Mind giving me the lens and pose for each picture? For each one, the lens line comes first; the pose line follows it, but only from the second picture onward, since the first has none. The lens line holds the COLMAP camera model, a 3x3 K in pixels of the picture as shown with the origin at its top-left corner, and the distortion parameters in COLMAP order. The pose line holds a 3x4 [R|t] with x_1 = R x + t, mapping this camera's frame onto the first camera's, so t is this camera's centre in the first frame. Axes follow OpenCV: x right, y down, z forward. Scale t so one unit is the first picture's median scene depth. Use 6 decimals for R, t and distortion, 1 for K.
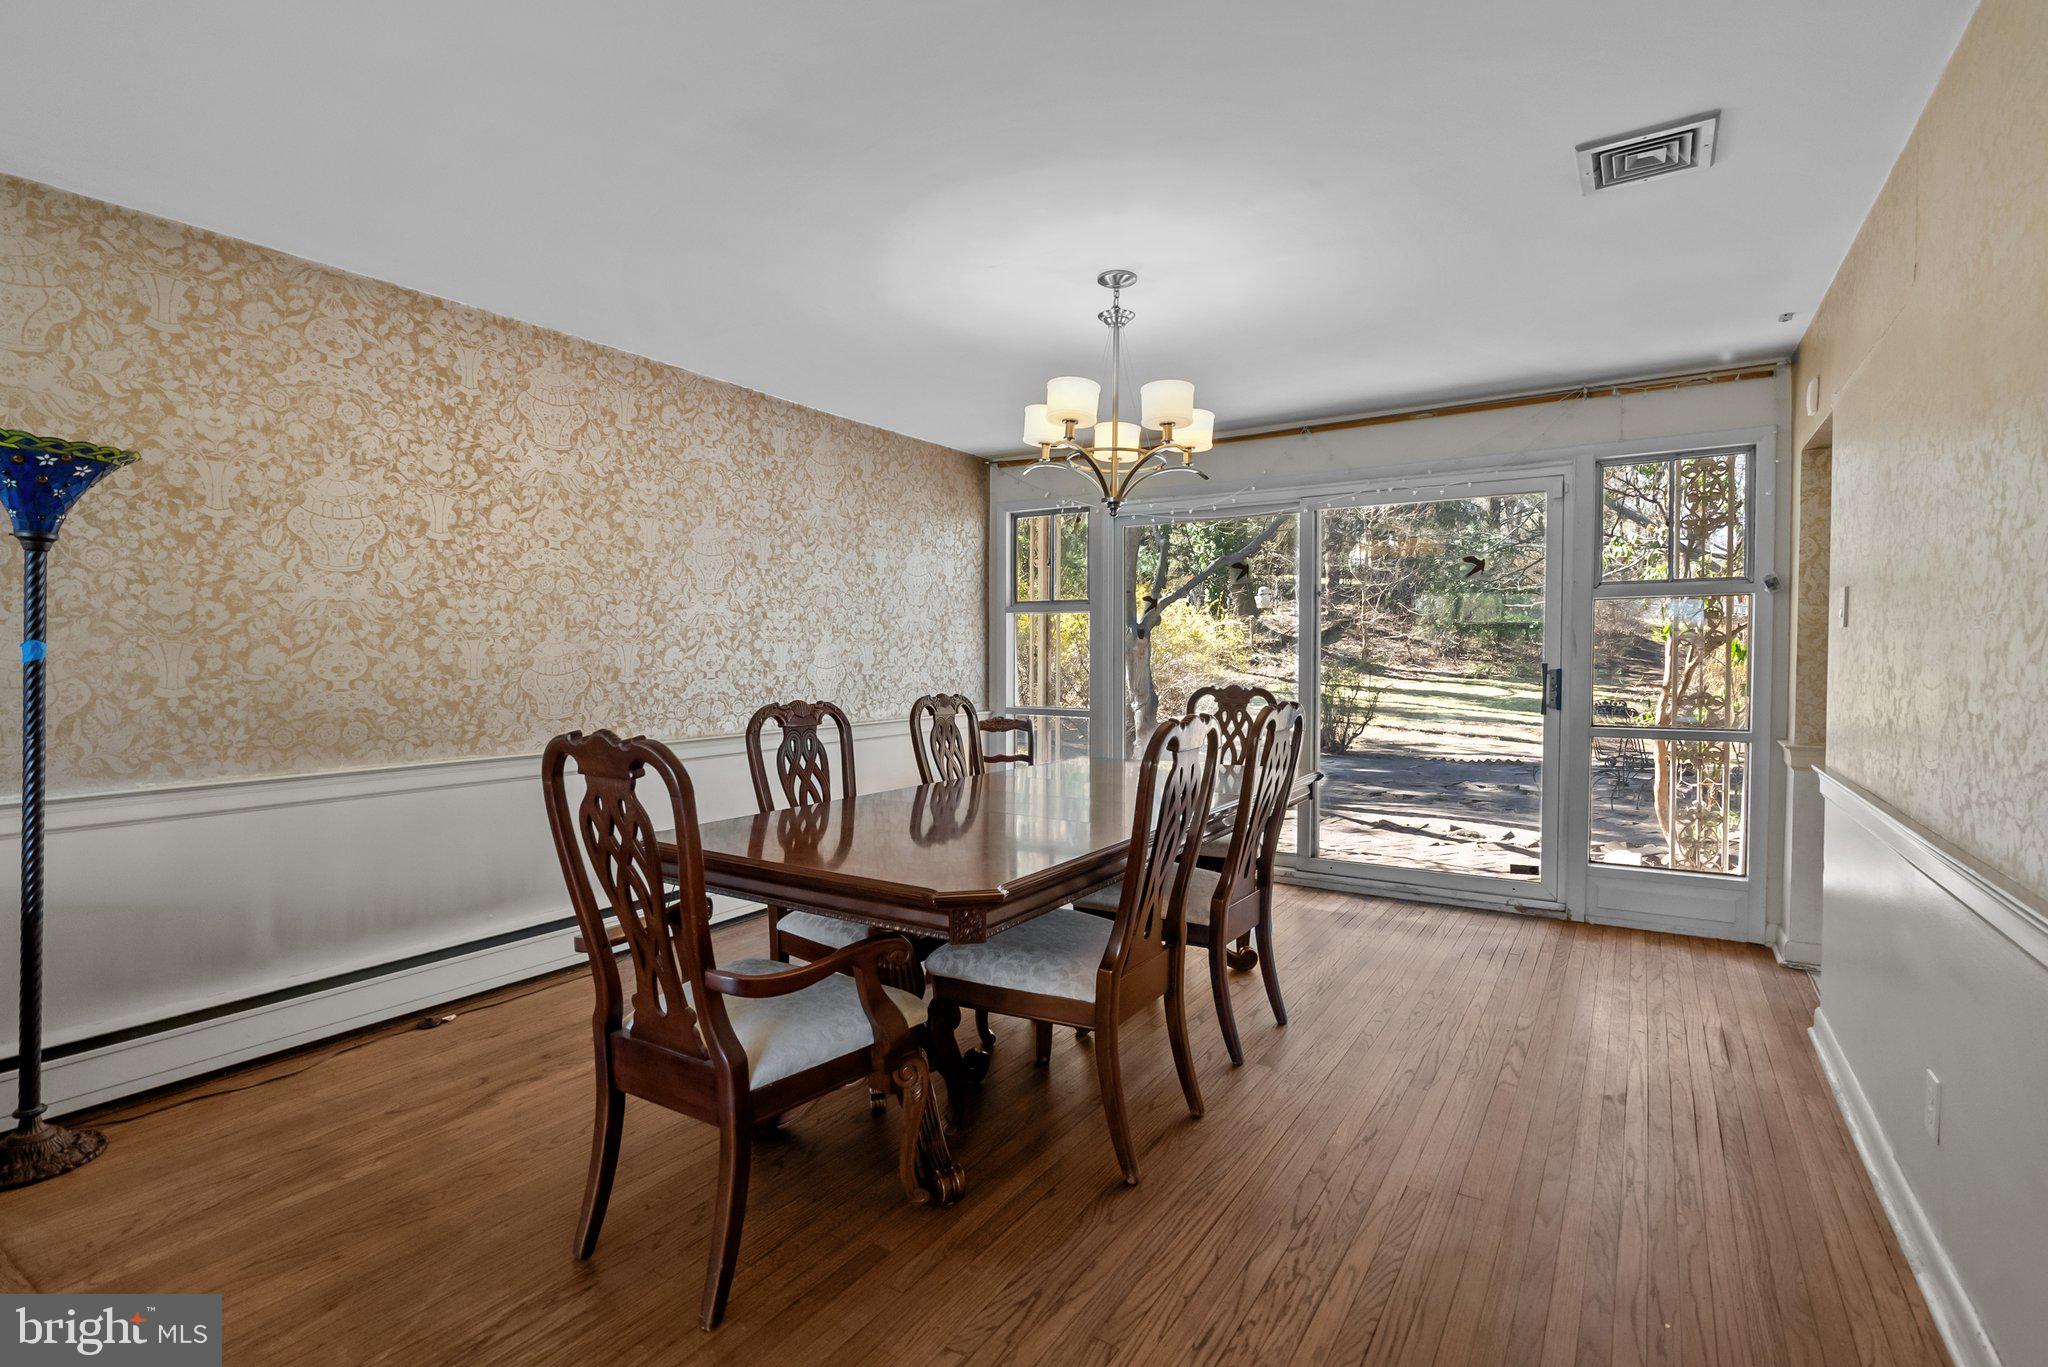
lens RADIAL K [[962.0, 0, 1023.5], [0, 962.0, 678.4], [0, 0, 1]] dist [-0.001670, 0.000329]
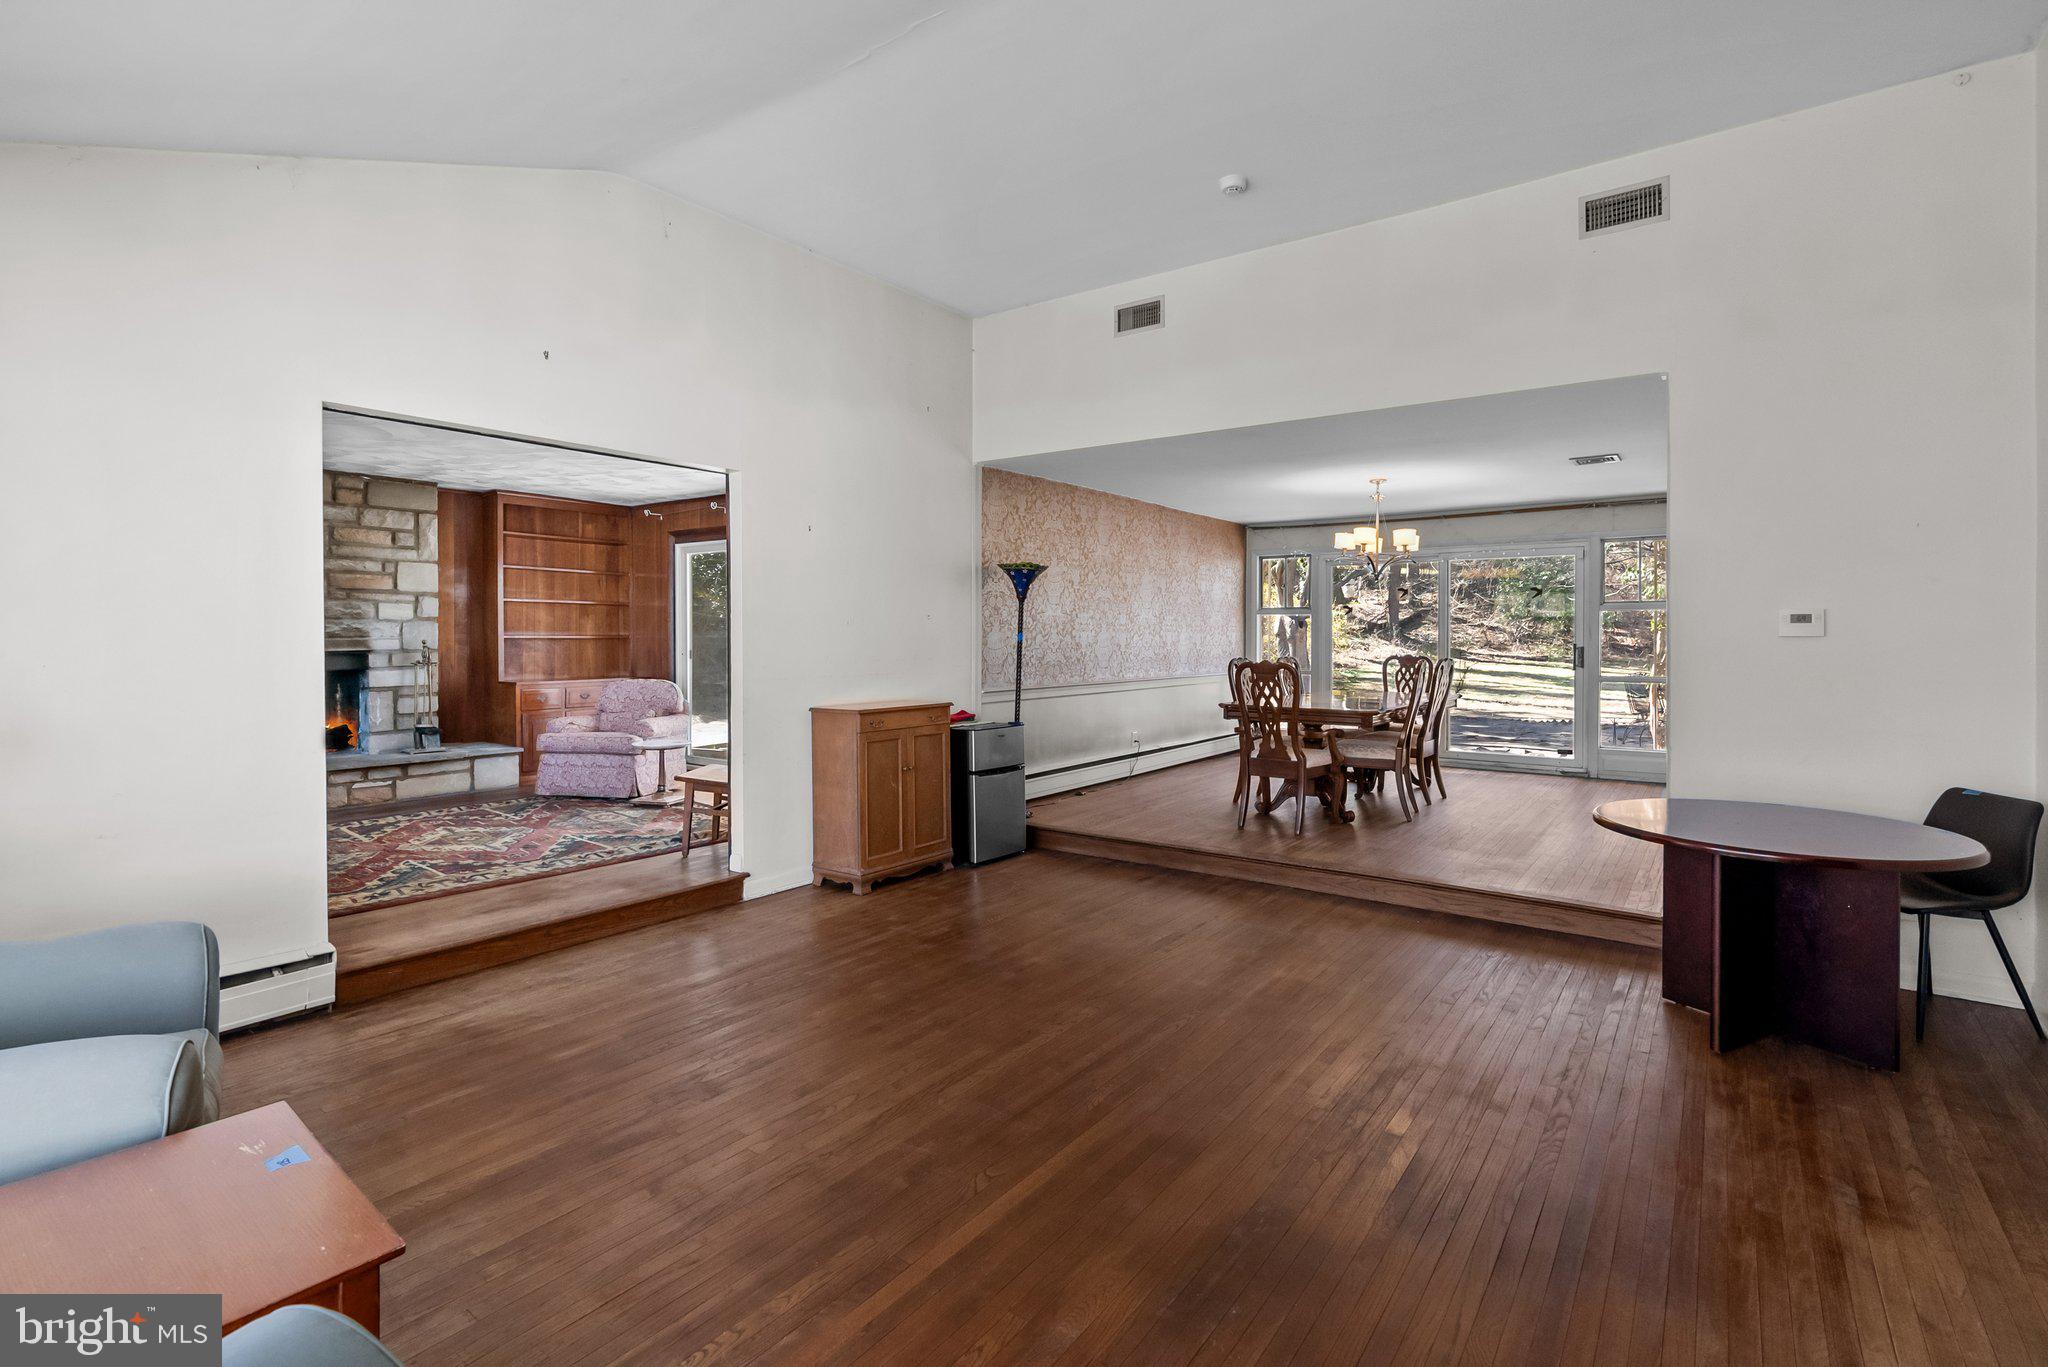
lens RADIAL K [[947.4, 0, 1027.4], [0, 947.4, 639.1], [0, 0, 1]] dist [-0.008394, 0.000666]
pose [[0.997723, 0.001943, -0.067424, -0.535224], [-0.003628, 0.999684, -0.024881, 0.033121], [0.067354, 0.025069, 0.997414, -1.218217]]
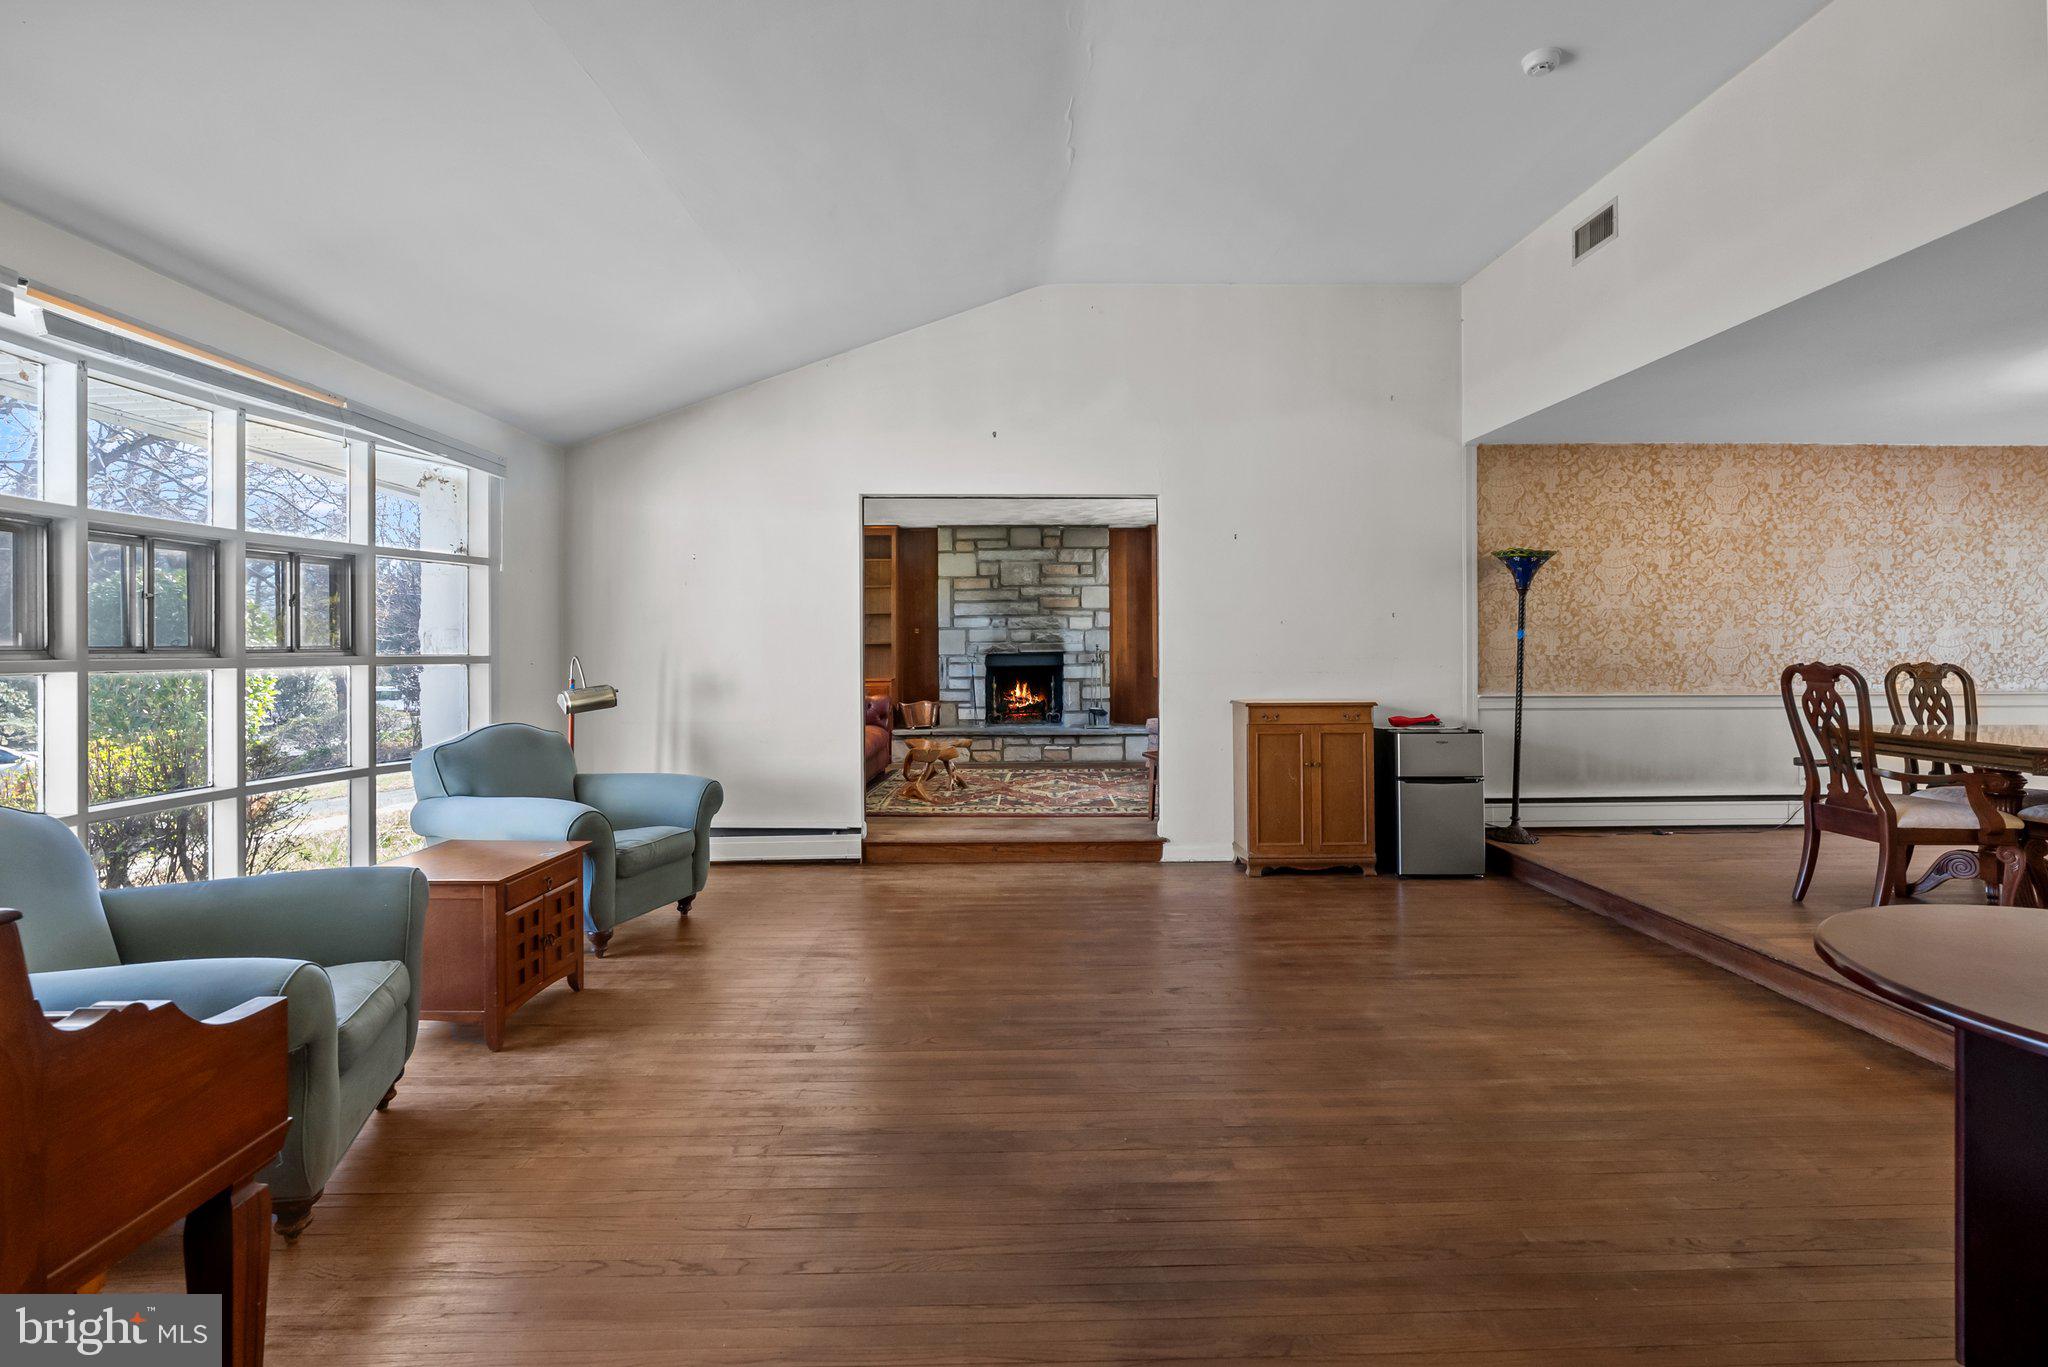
lens RADIAL K [[943.7, 0, 1027.3], [0, 943.7, 644.3], [0, 0, 1]] dist [-0.004350, 0.001064]
pose [[0.561877, -0.004994, -0.827206, 0.188092], [-0.020769, 0.999581, -0.020142, 0.049213], [0.826960, 0.028497, 0.561538, -0.955777]]
